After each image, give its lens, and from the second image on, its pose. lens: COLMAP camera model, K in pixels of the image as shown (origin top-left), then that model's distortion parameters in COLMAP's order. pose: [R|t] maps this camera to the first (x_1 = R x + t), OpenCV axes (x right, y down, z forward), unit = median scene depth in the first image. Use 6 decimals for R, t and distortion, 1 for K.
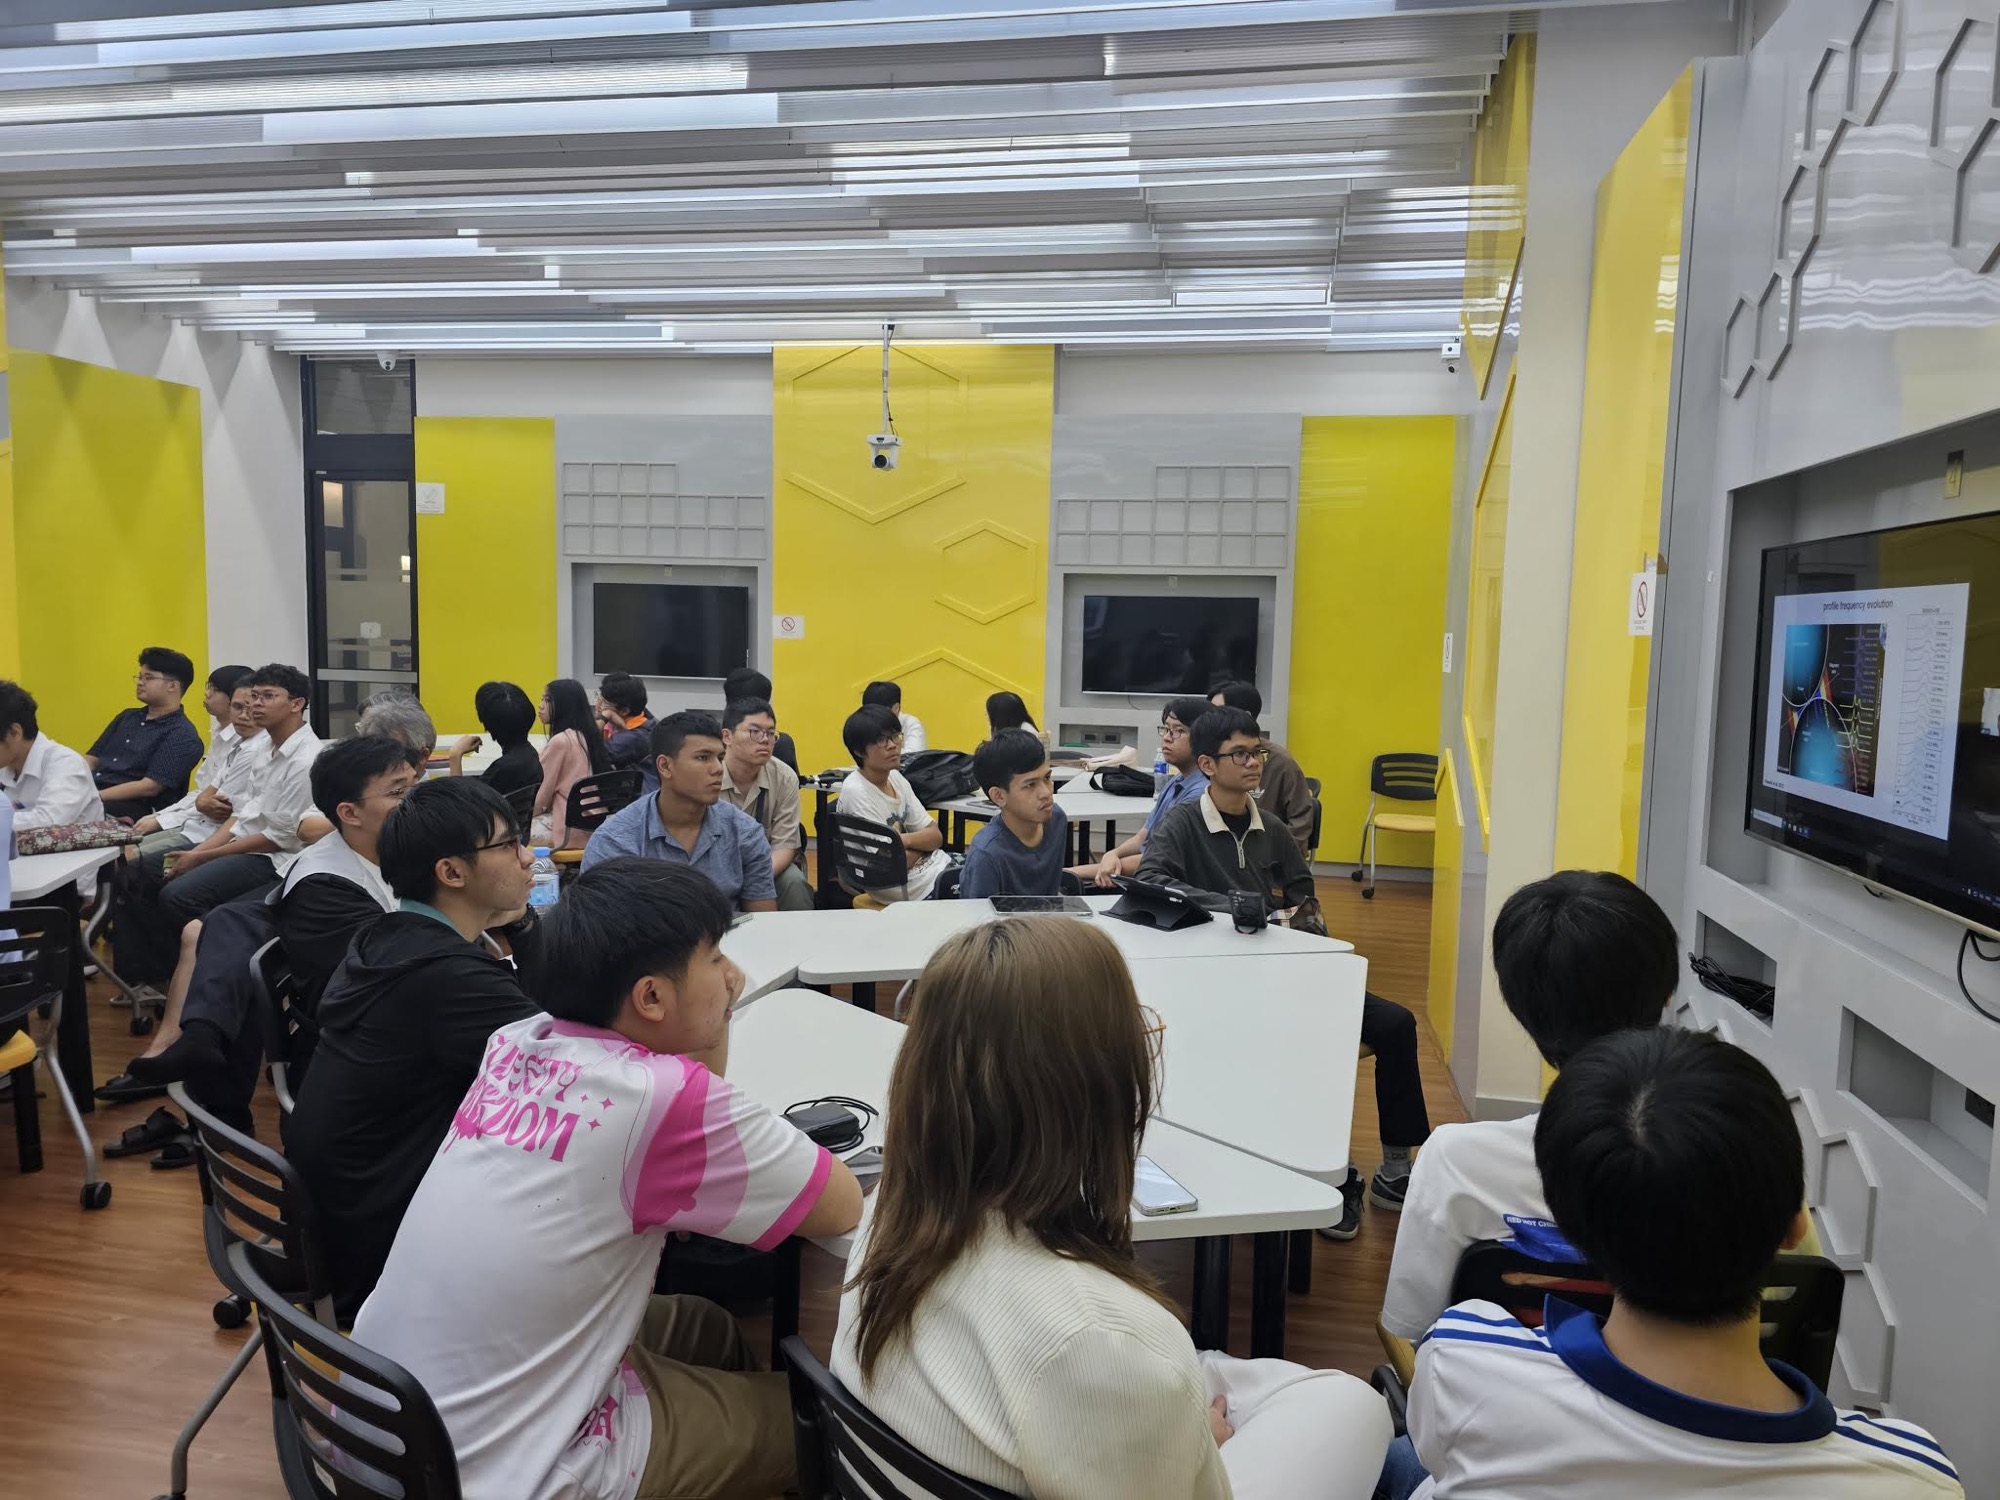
lens RADIAL K [[1352.8, 0, 1000.0], [0, 1352.8, 750.0], [0, 0, 1]] dist [0.000562, 0.000100]
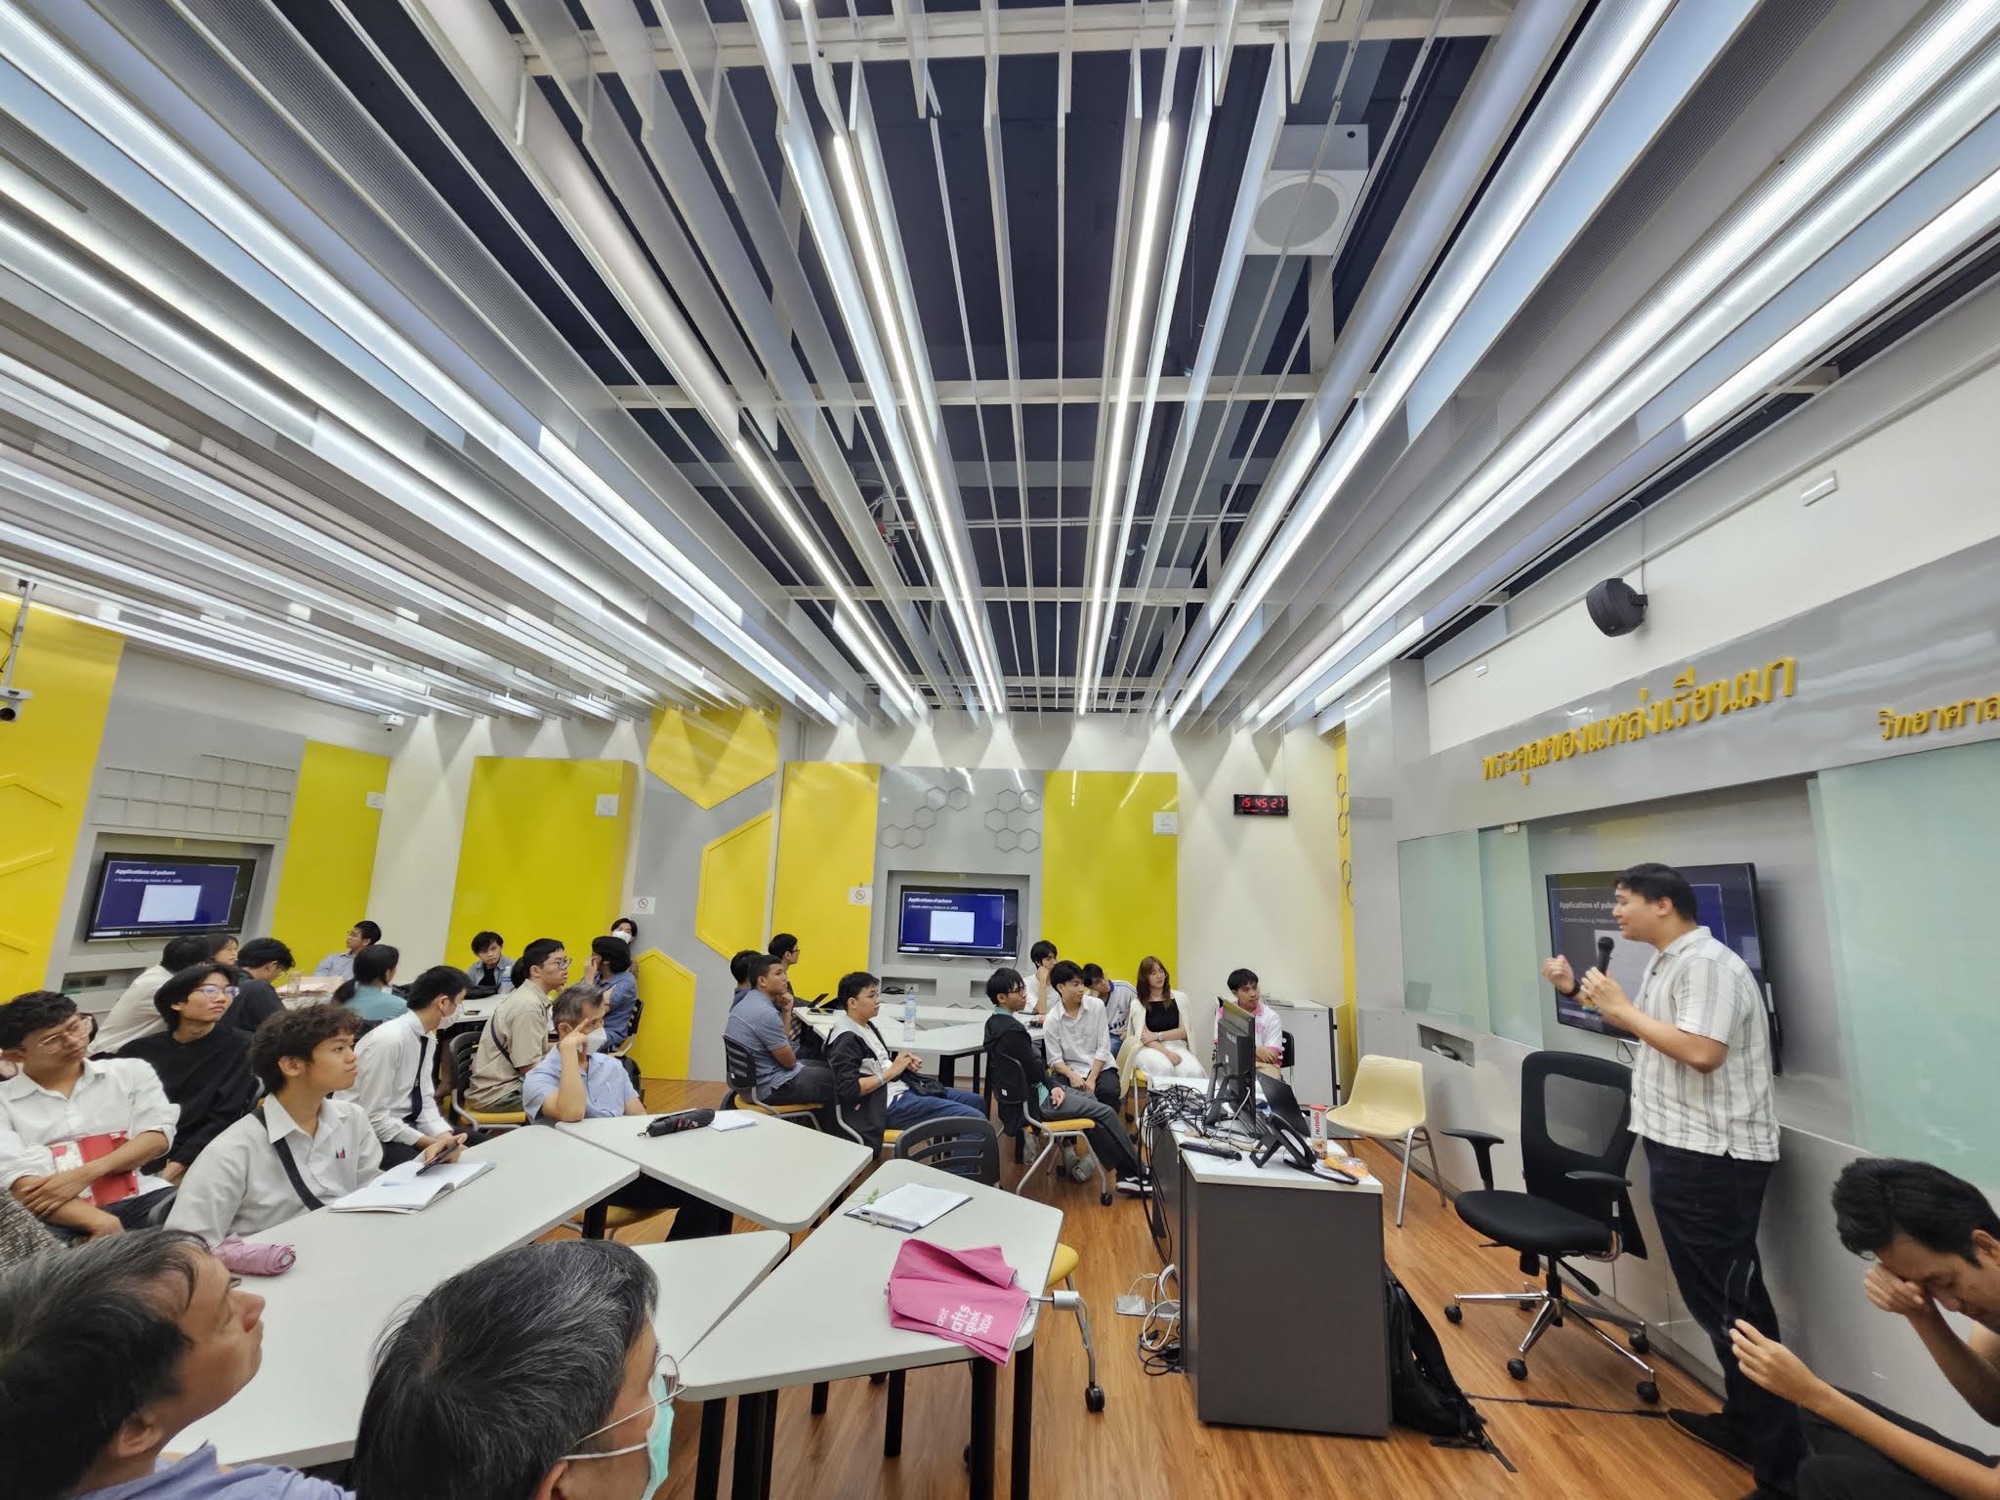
lens RADIAL K [[802.7, 0, 1000.0], [0, 802.7, 750.0], [0, 0, 1]] dist [0.000655, -0.006399]
pose [[-0.125394, 0.149624, 0.980759, -0.719515], [0.047180, 0.988343, -0.144749, -0.068793], [-0.990985, 0.028121, -0.130992, 0.352031]]
